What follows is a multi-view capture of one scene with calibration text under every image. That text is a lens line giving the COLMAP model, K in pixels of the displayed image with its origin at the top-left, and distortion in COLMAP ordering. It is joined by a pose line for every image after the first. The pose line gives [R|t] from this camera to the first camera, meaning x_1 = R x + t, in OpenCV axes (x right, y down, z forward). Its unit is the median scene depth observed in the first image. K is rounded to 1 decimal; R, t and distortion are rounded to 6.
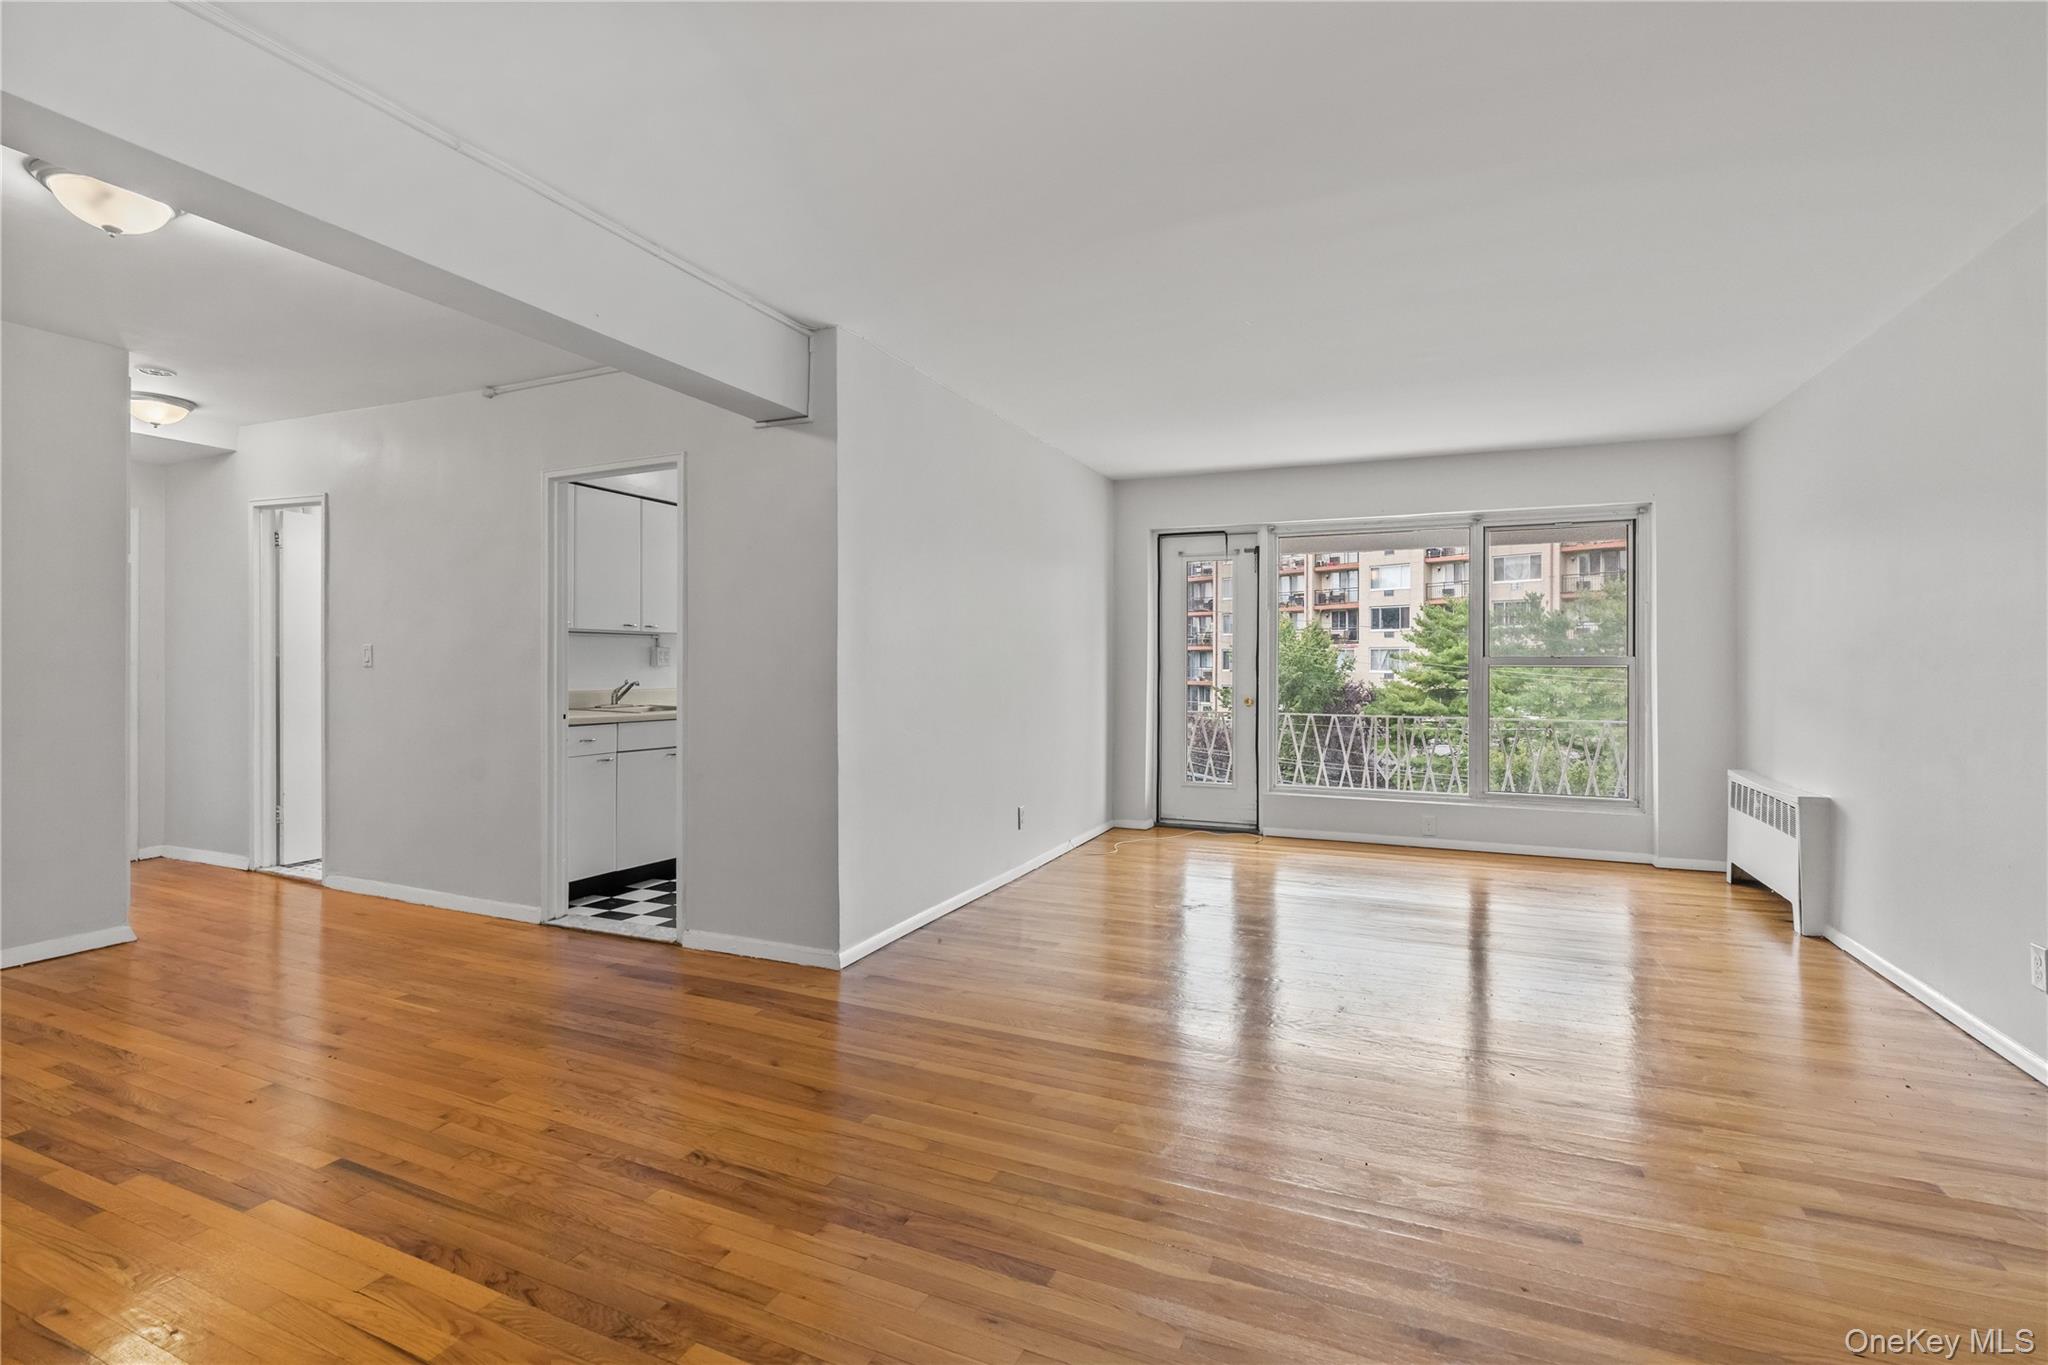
lens RADIAL K [[921.9, 0, 1005.9], [0, 921.9, 660.4], [0, 0, 1]] dist [-0.007504, 0.003200]
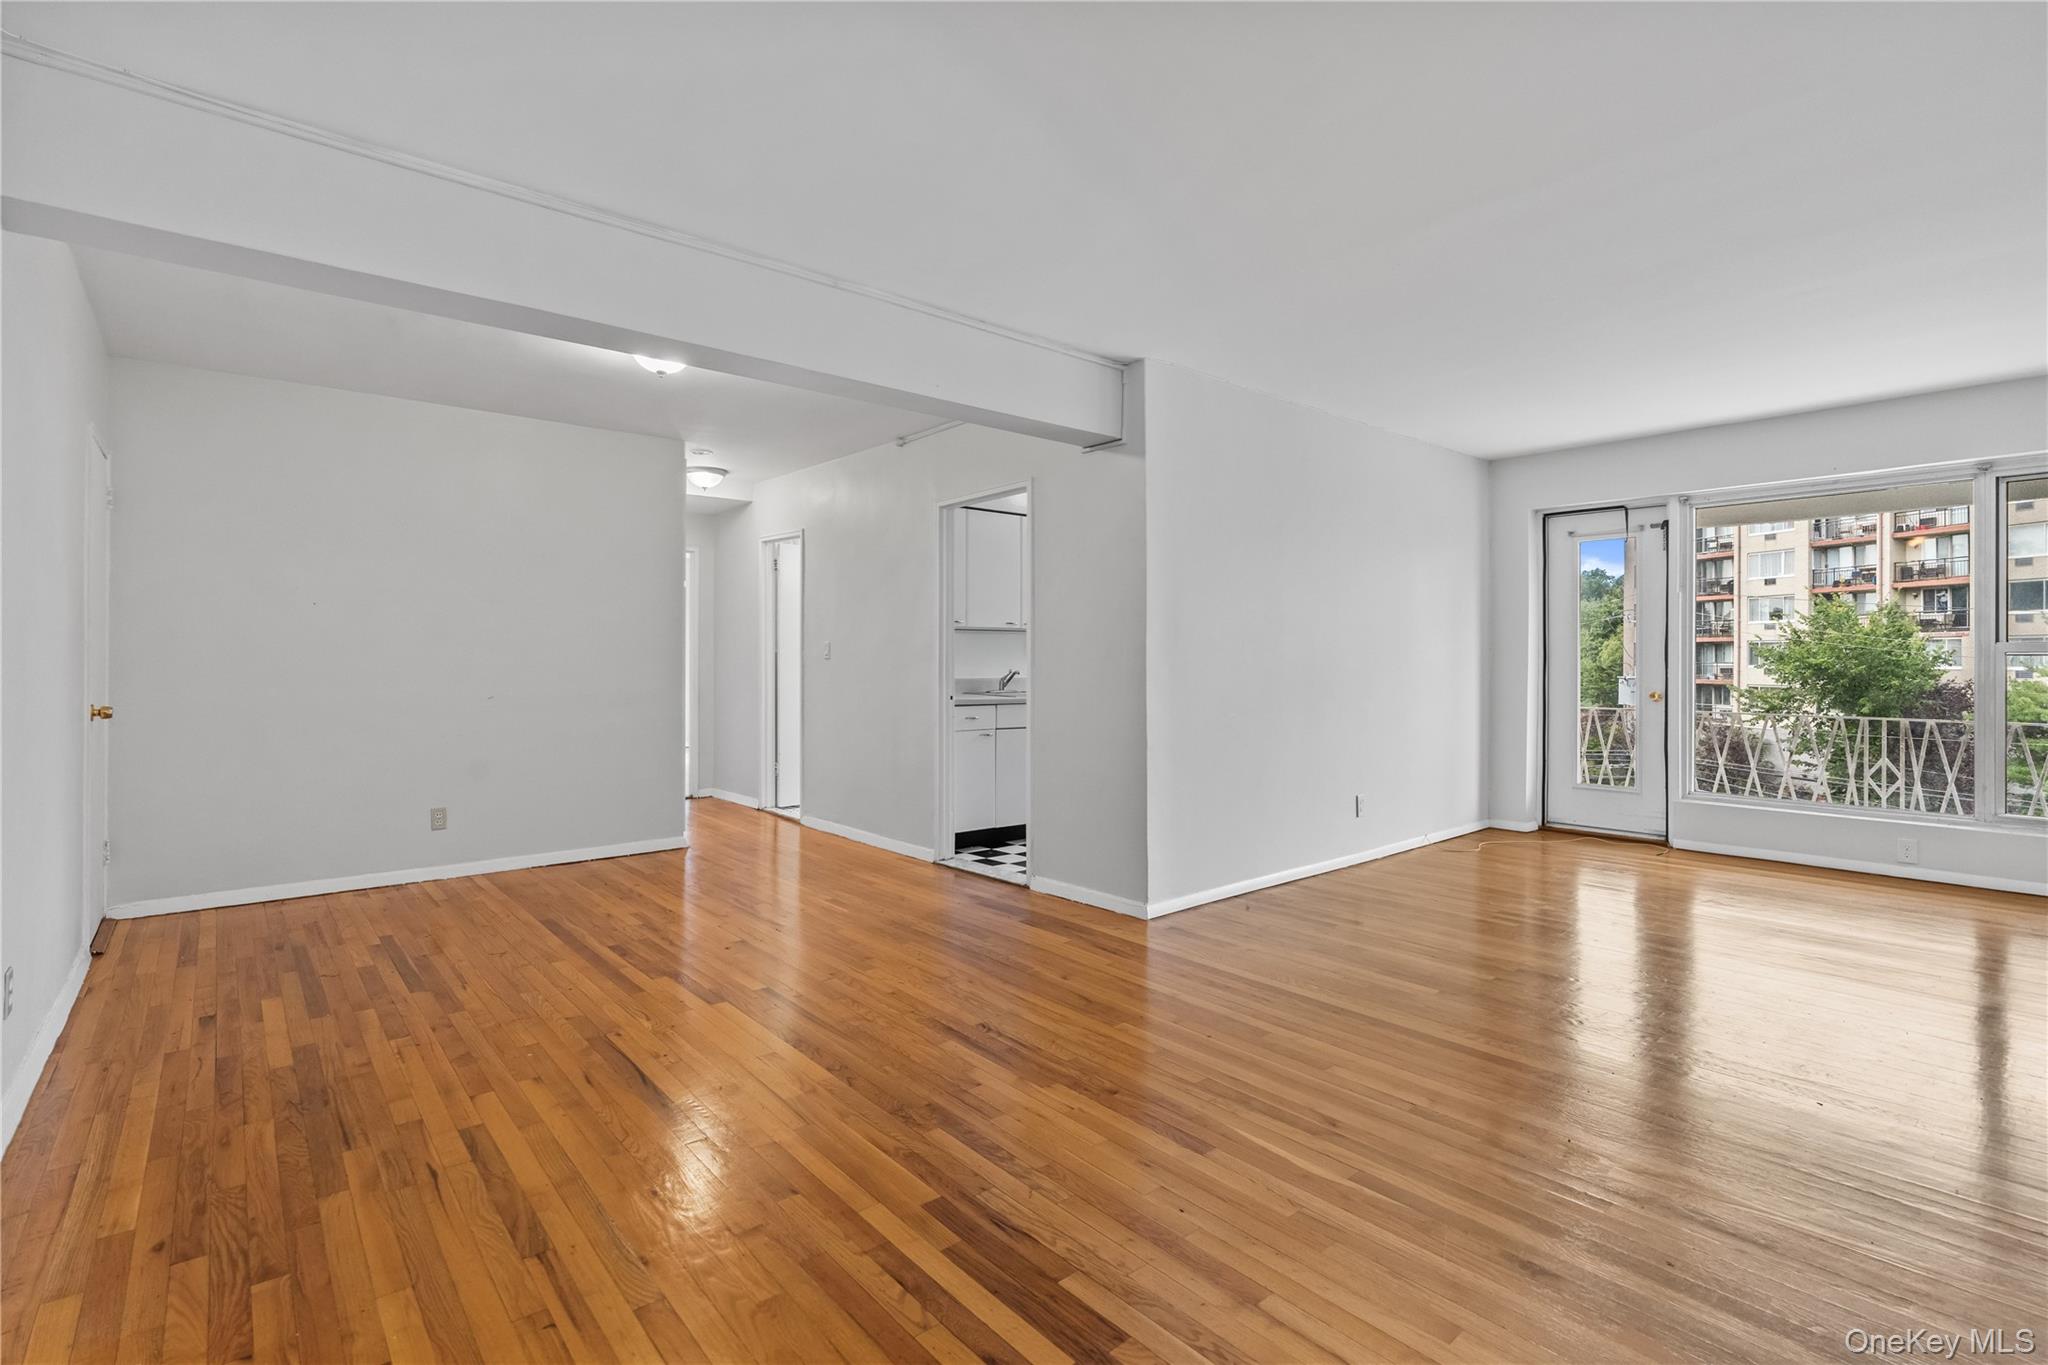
lens RADIAL K [[921.9, 0, 1037.5], [0, 921.9, 654.0], [0, 0, 1]] dist [-0.007504, 0.003200]
pose [[0.909015, -0.005895, -0.416721, 0.138792], [0.004785, 0.999982, -0.003708, 0.006725], [0.416735, 0.001377, 0.909027, -0.079102]]
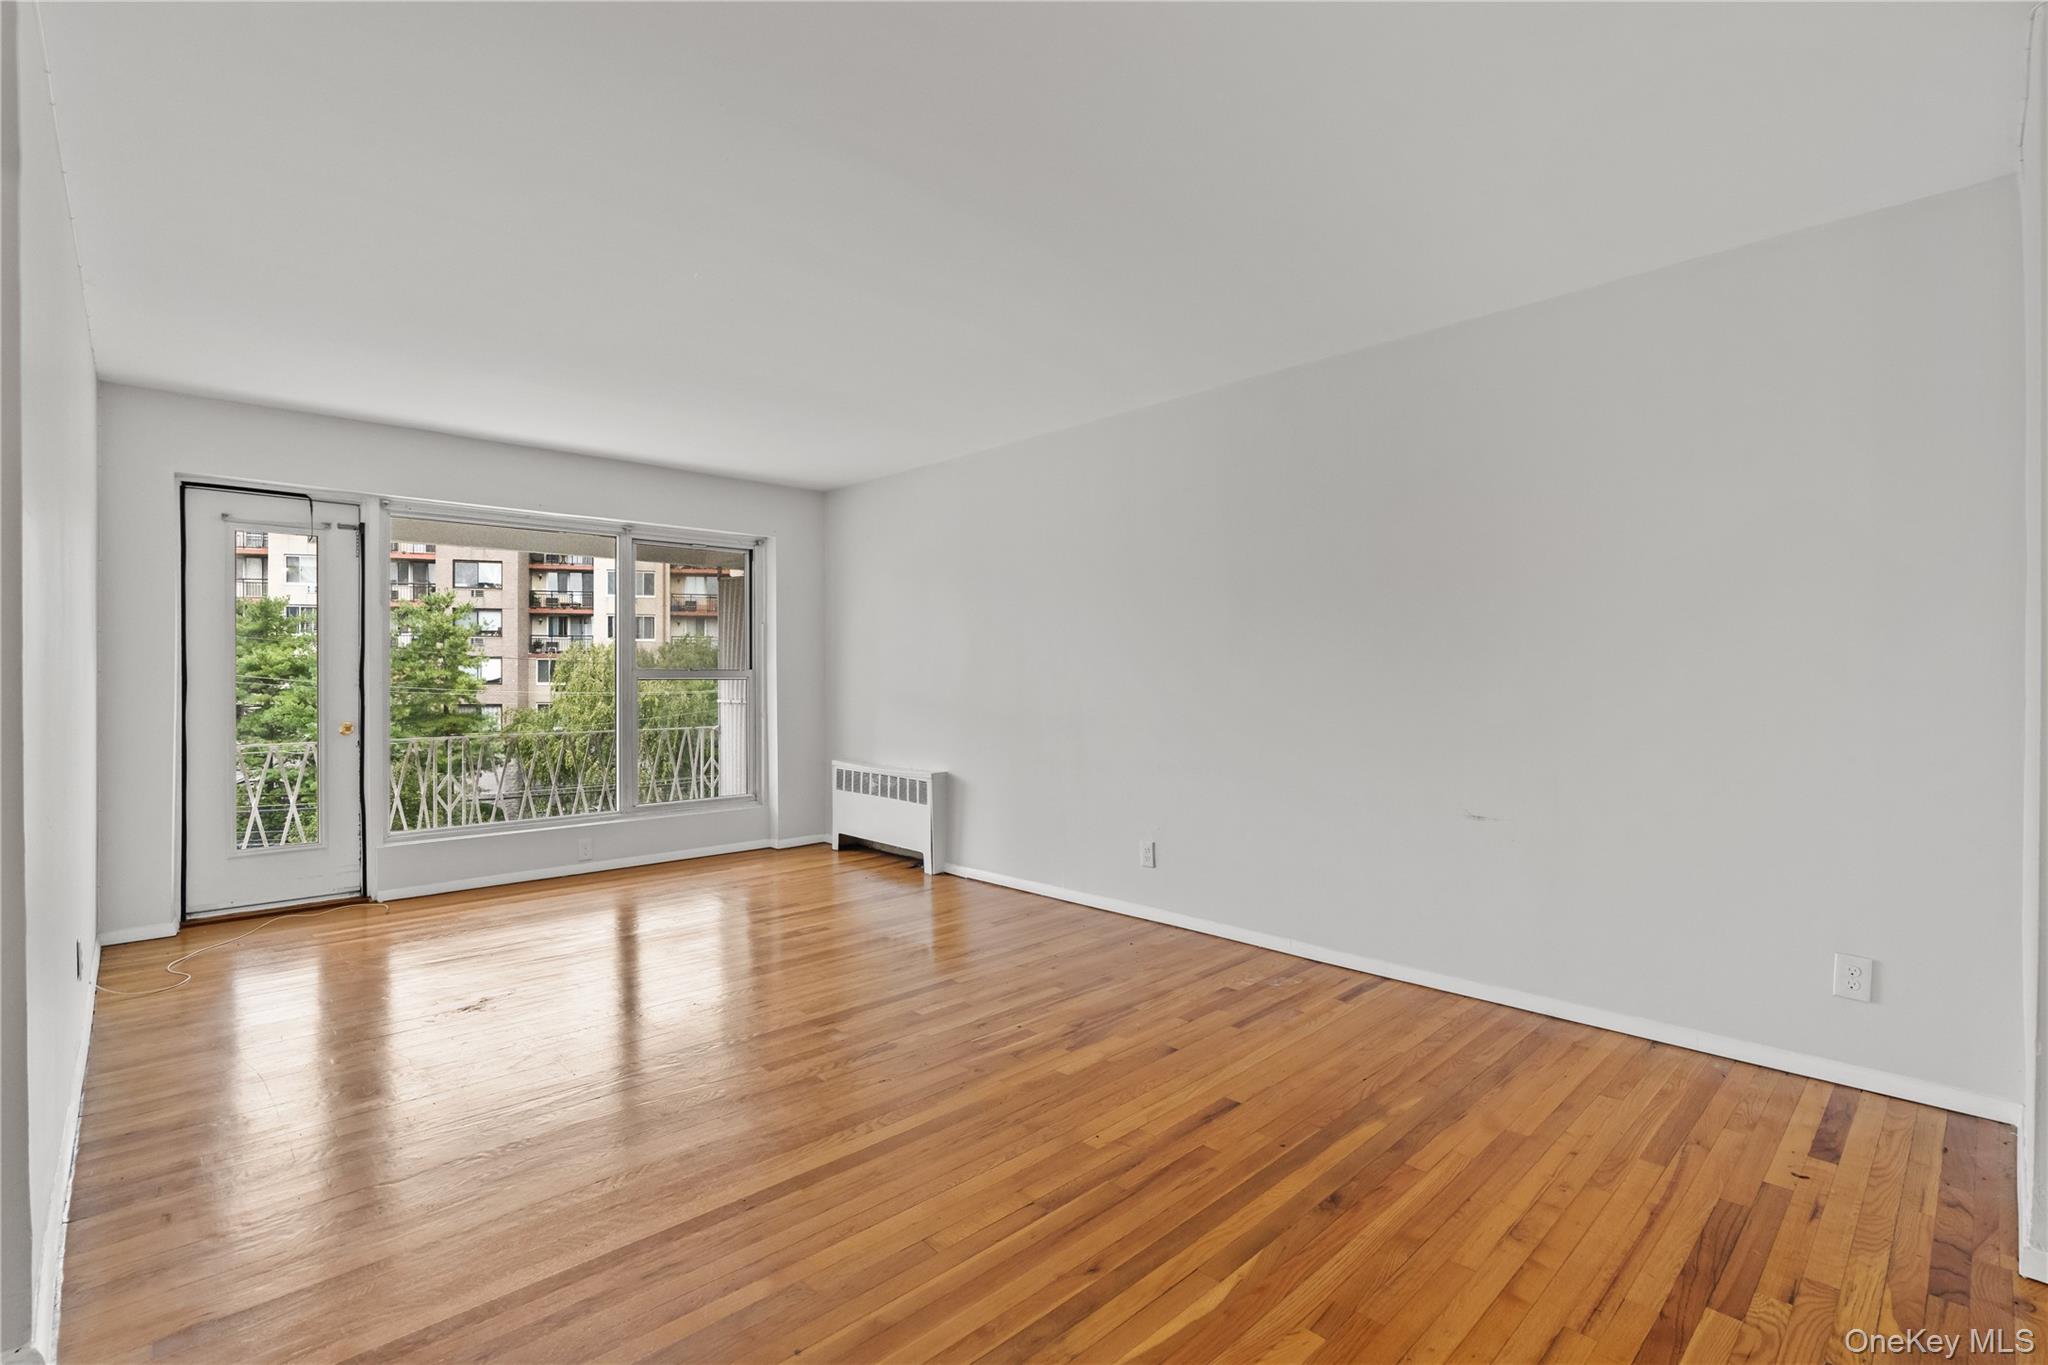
lens RADIAL K [[921.9, 0, 1010.3], [0, 921.9, 654.4], [0, 0, 1]] dist [-0.007504, 0.003200]
pose [[0.405621, 0.019926, 0.913824, -0.304633], [0.003217, 0.999725, -0.023227, 0.005659], [-0.914036, 0.012361, 0.405445, 0.310559]]
